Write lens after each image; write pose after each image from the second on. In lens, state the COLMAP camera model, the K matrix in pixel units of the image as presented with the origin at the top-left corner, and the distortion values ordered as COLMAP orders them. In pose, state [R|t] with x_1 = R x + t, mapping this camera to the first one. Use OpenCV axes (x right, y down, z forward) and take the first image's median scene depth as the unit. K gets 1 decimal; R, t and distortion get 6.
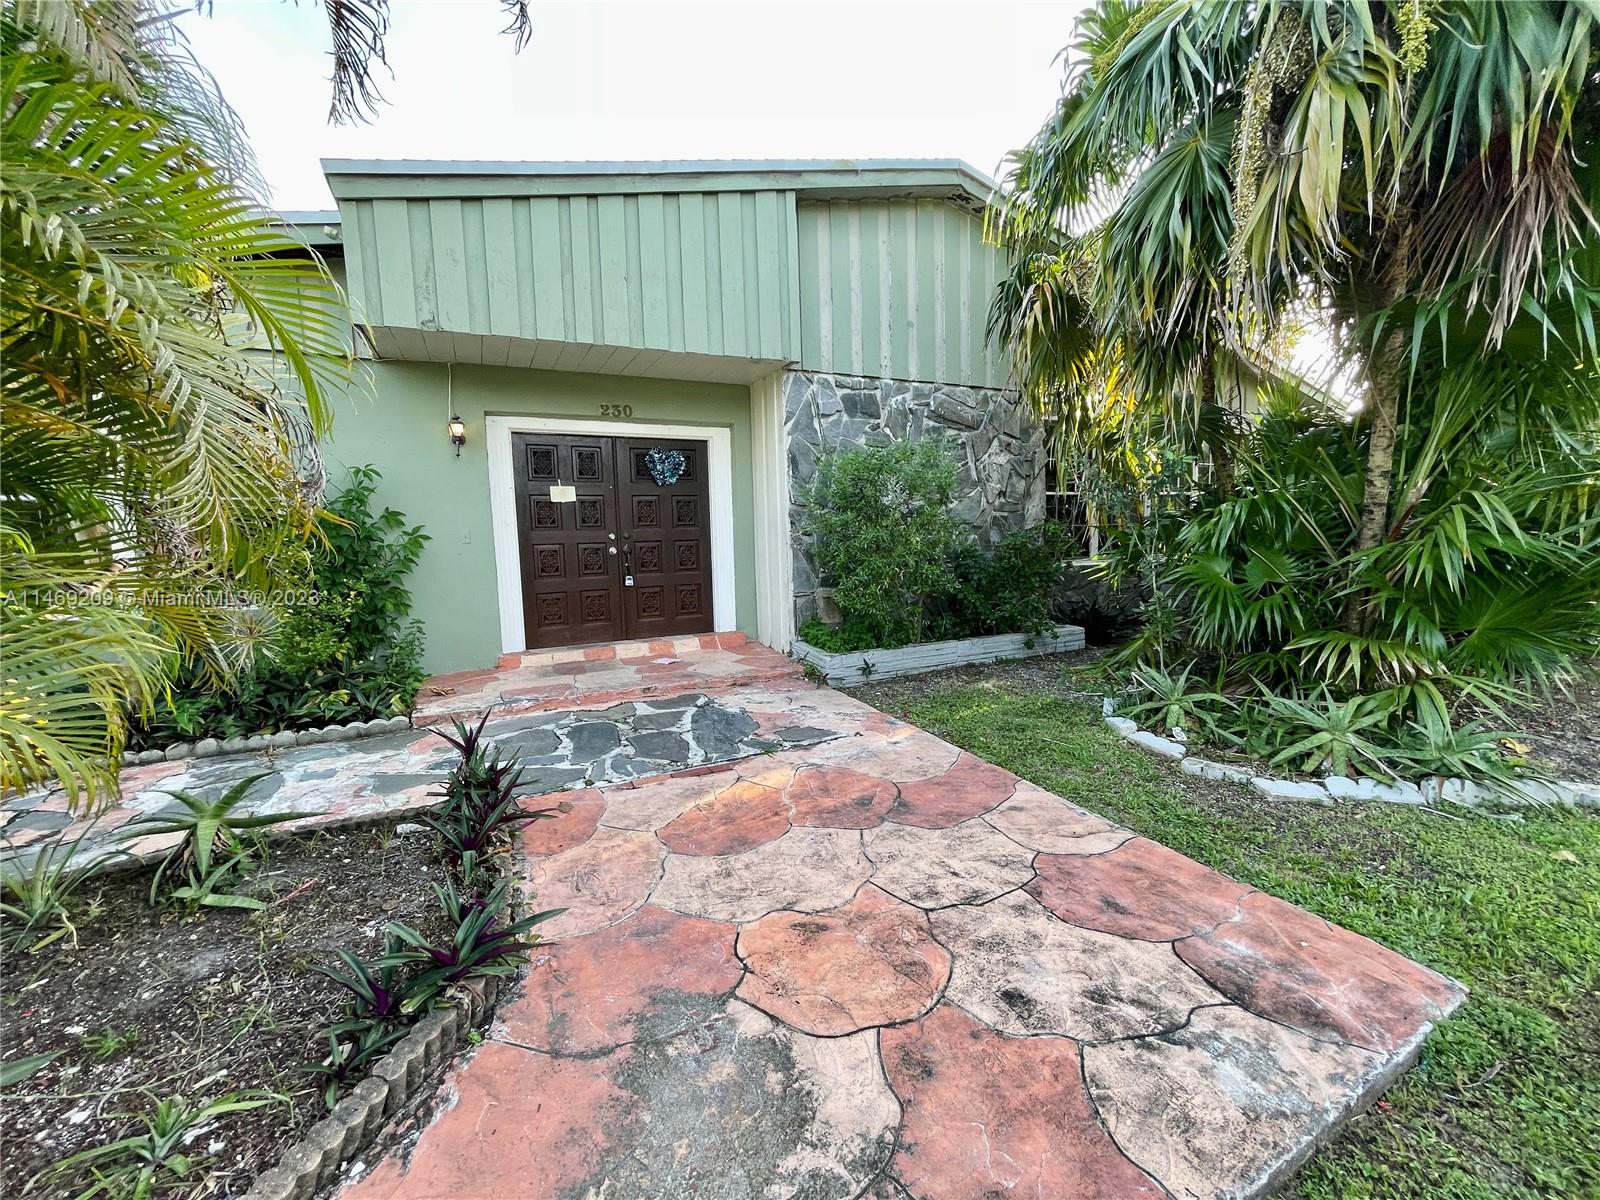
lens RADIAL K [[647.4, 0, 799.3], [0, 647.4, 598.6], [0, 0, 1]] dist [-0.000196, -0.001511]
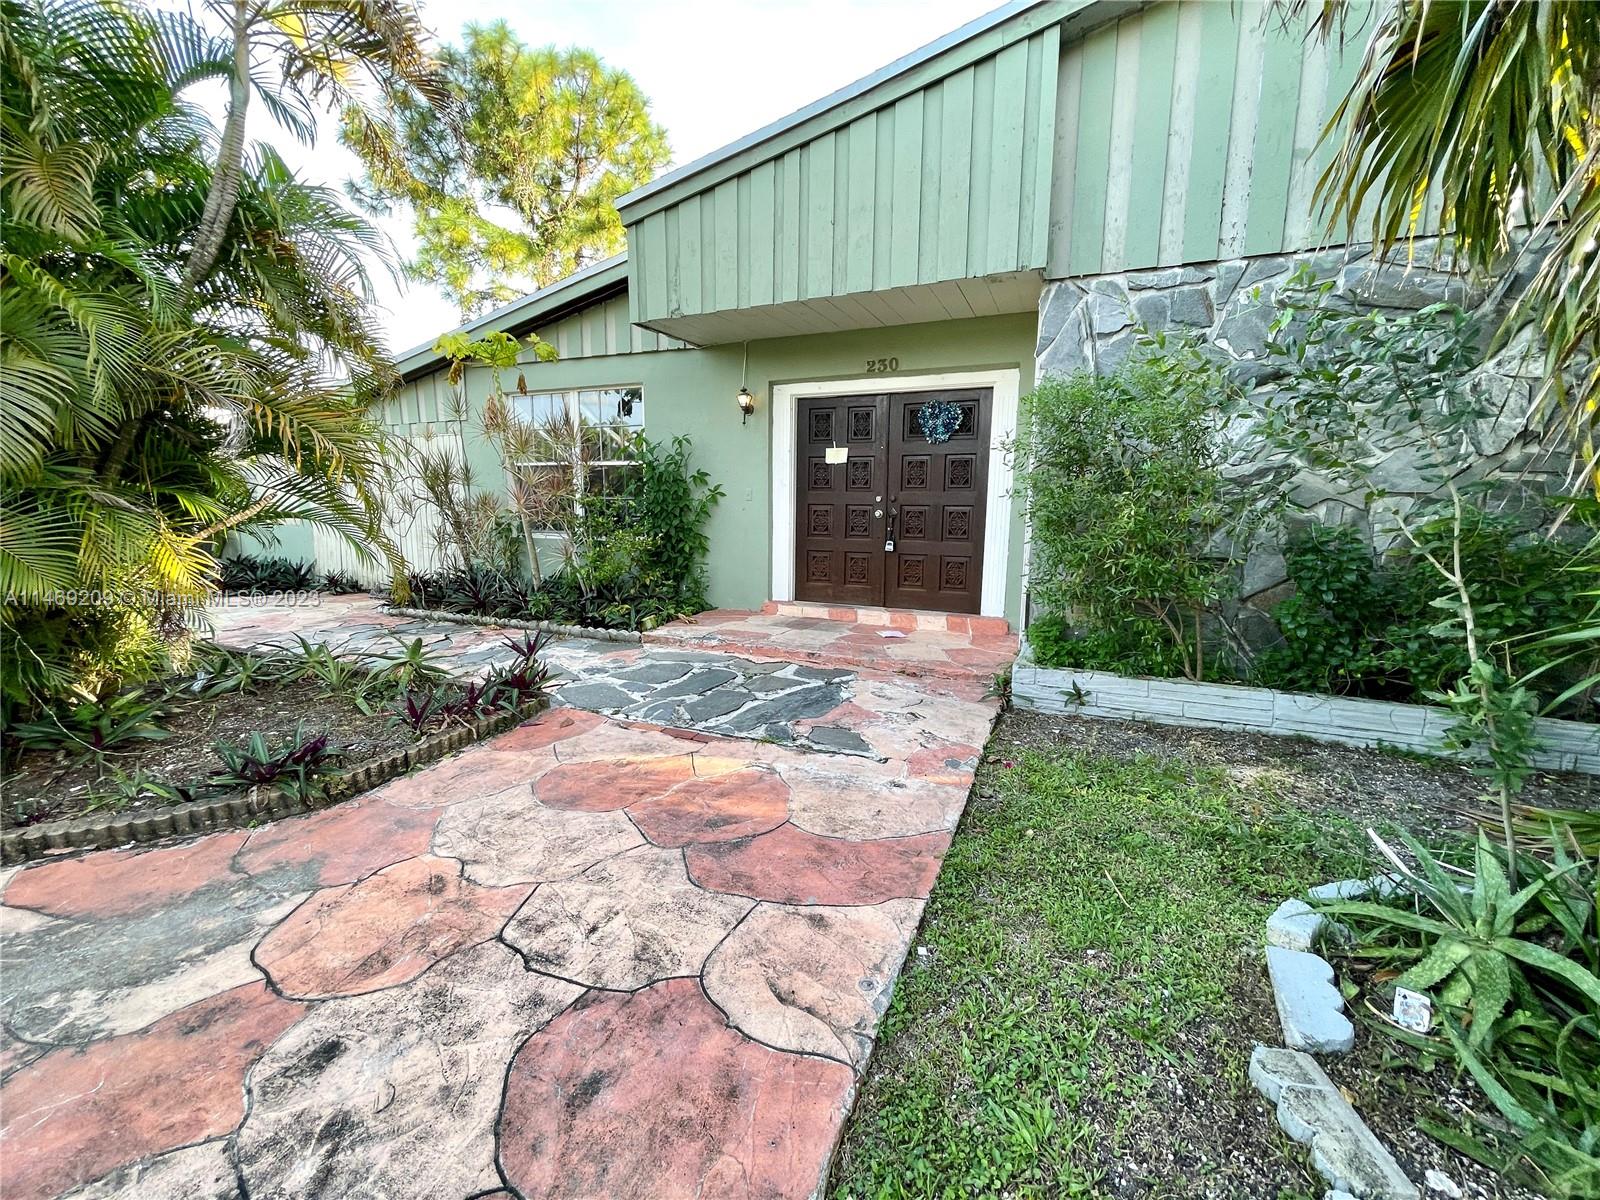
lens RADIAL K [[647.4, 0, 796.9], [0, 647.4, 598.9], [0, 0, 1]] dist [-0.000196, -0.001511]
pose [[0.649479, 0.143114, -0.746790, 0.440790], [-0.106949, 0.989558, 0.096624, -0.033071], [0.752820, 0.017113, 0.658004, 0.318894]]
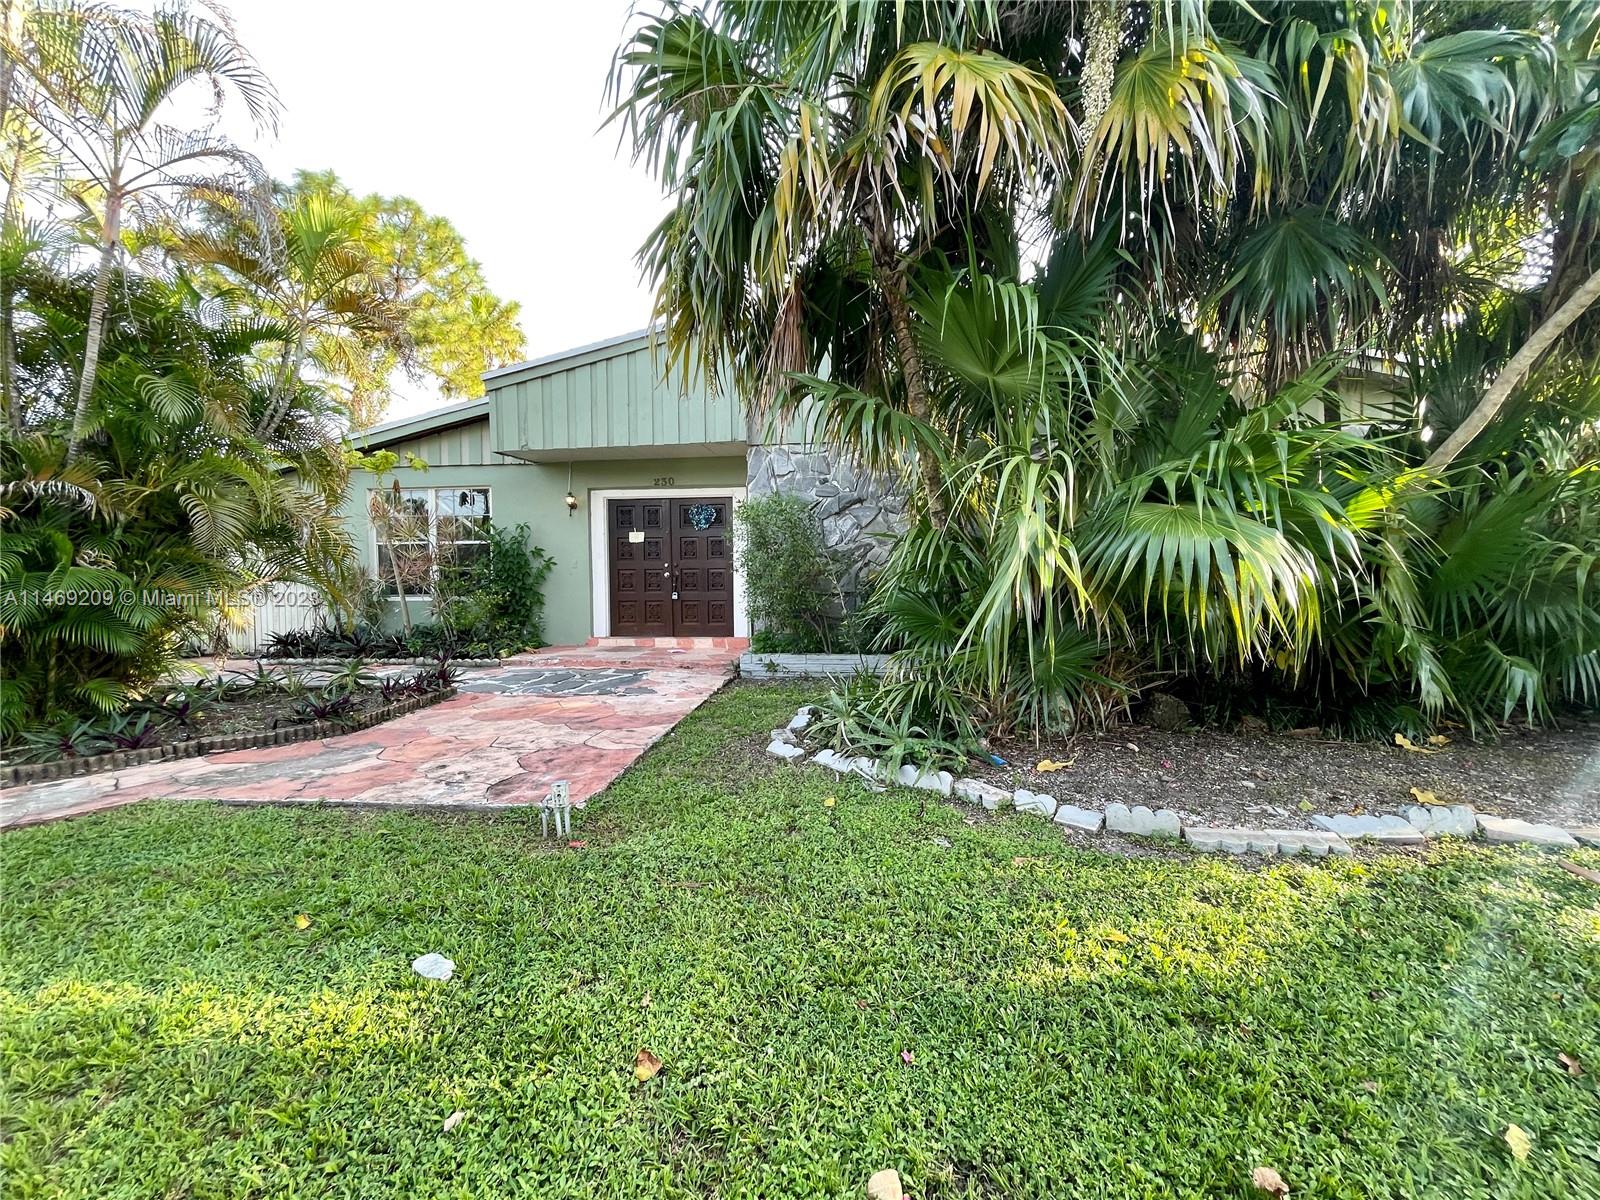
lens RADIAL K [[647.4, 0, 801.3], [0, 647.4, 599.9], [0, 0, 1]] dist [-0.000196, -0.001511]
pose [[0.844250, 0.038770, -0.534545, 0.891160], [-0.068827, 0.996965, -0.036395, 0.017474], [0.531511, 0.067517, 0.844356, -0.088079]]
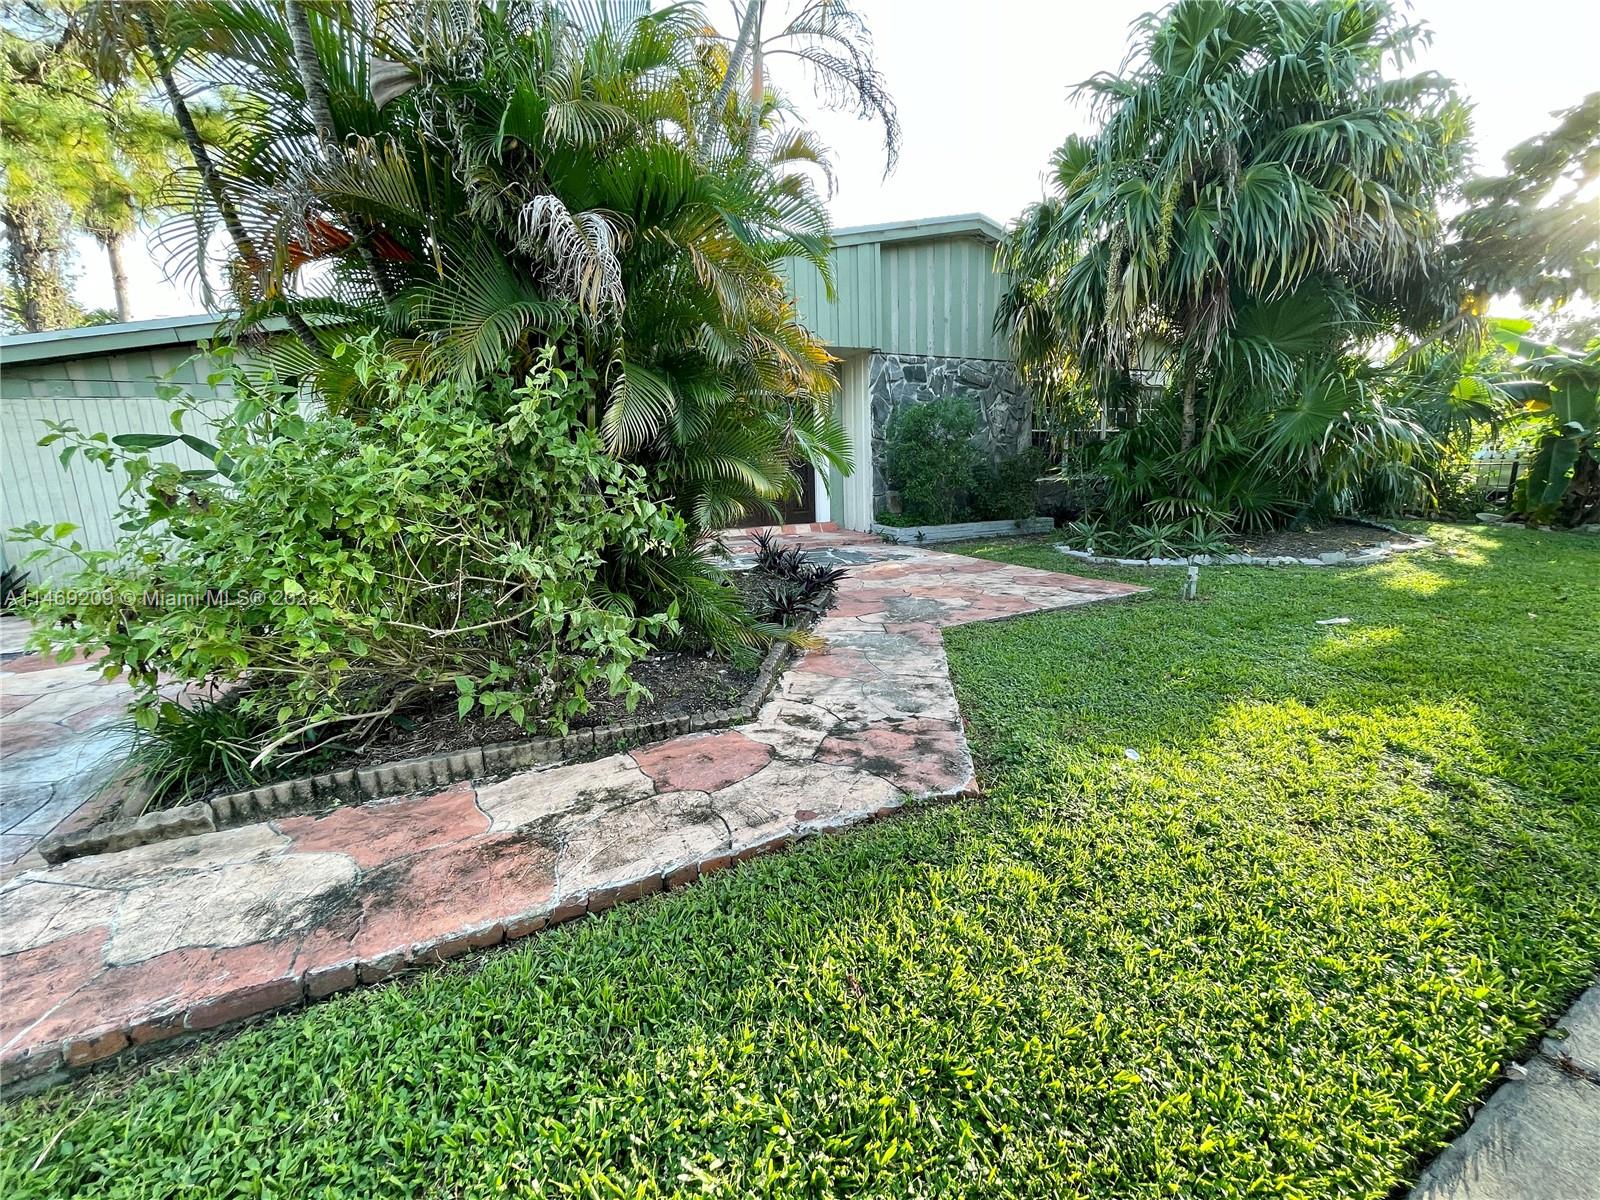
lens RADIAL K [[647.4, 0, 796.9], [0, 647.4, 598.7], [0, 0, 1]] dist [-0.000196, -0.001511]
pose [[0.999976, -0.006884, 0.000134, -0.227136], [0.006851, 0.996732, 0.080489, 0.138097], [-0.000688, -0.080486, 0.996755, -0.716909]]
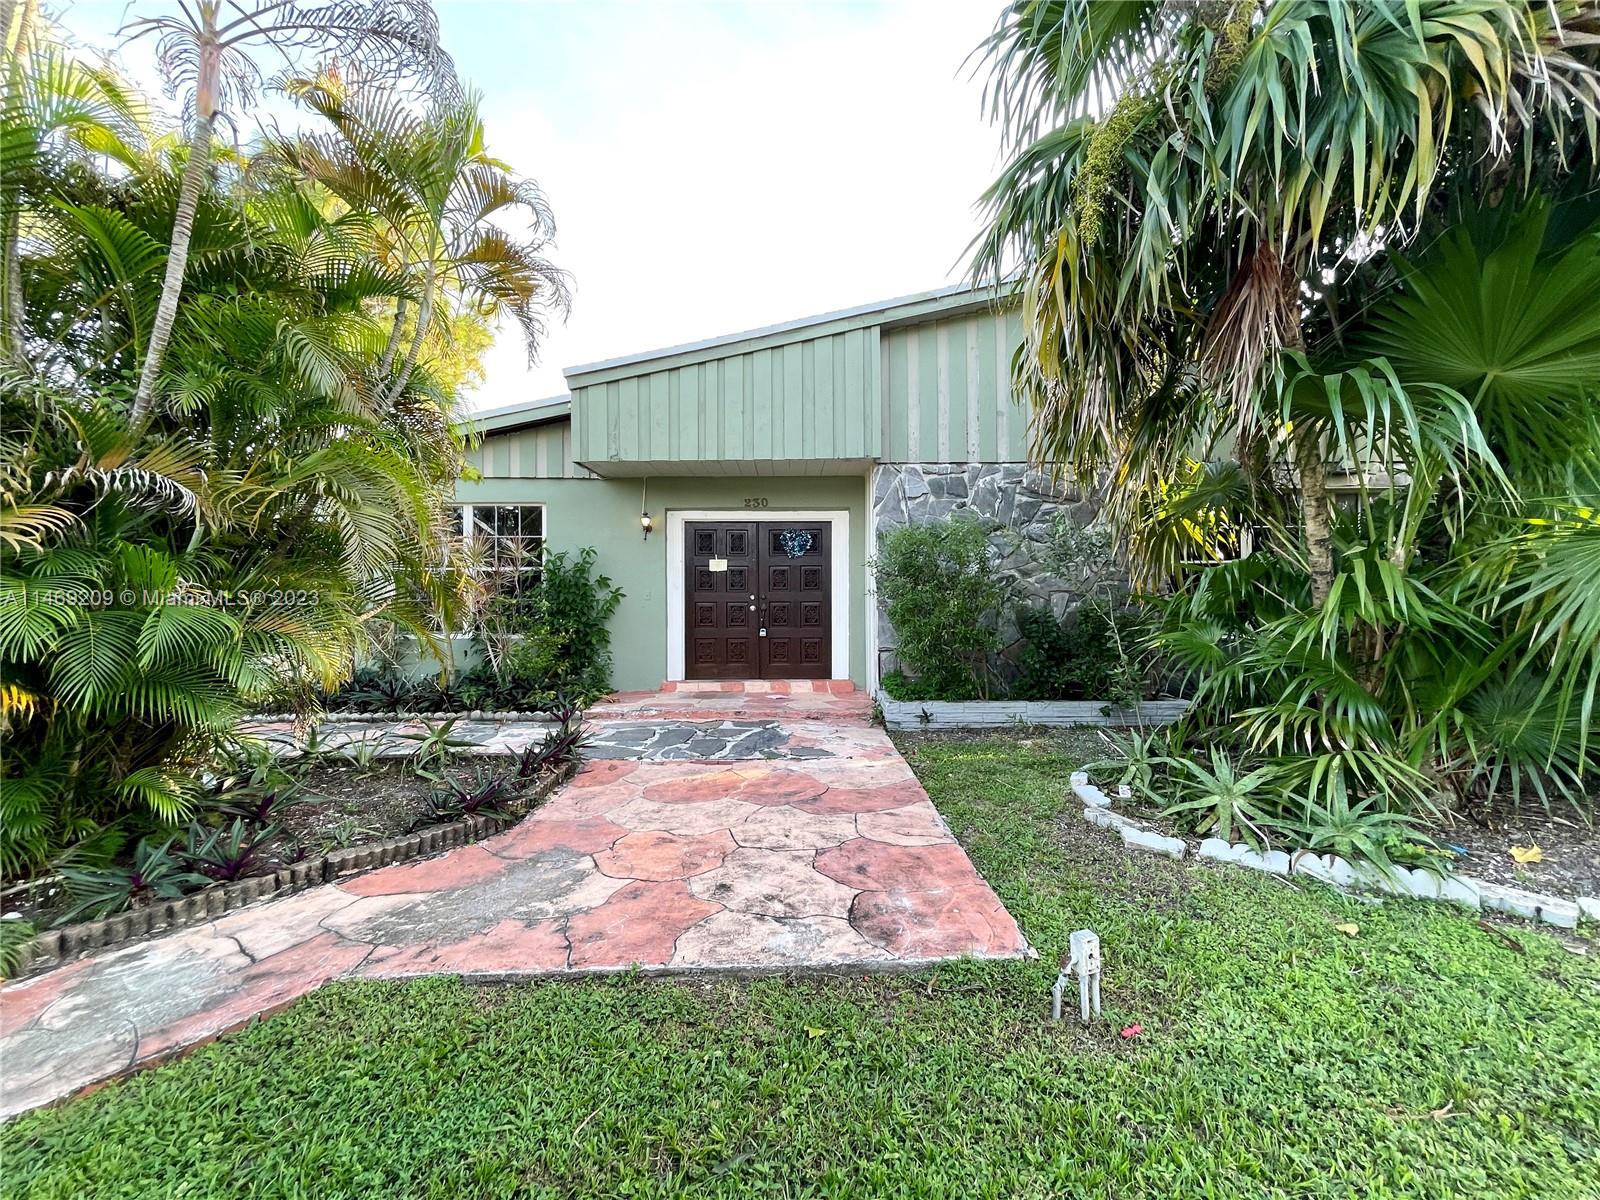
lens RADIAL K [[647.4, 0, 797.7], [0, 647.4, 601.5], [0, 0, 1]] dist [-0.000196, -0.001511]
pose [[0.902593, 0.019850, -0.430037, 0.405682], [-0.063536, 0.994139, -0.087465, 0.021643], [0.425781, 0.106268, 0.898564, -0.138578]]
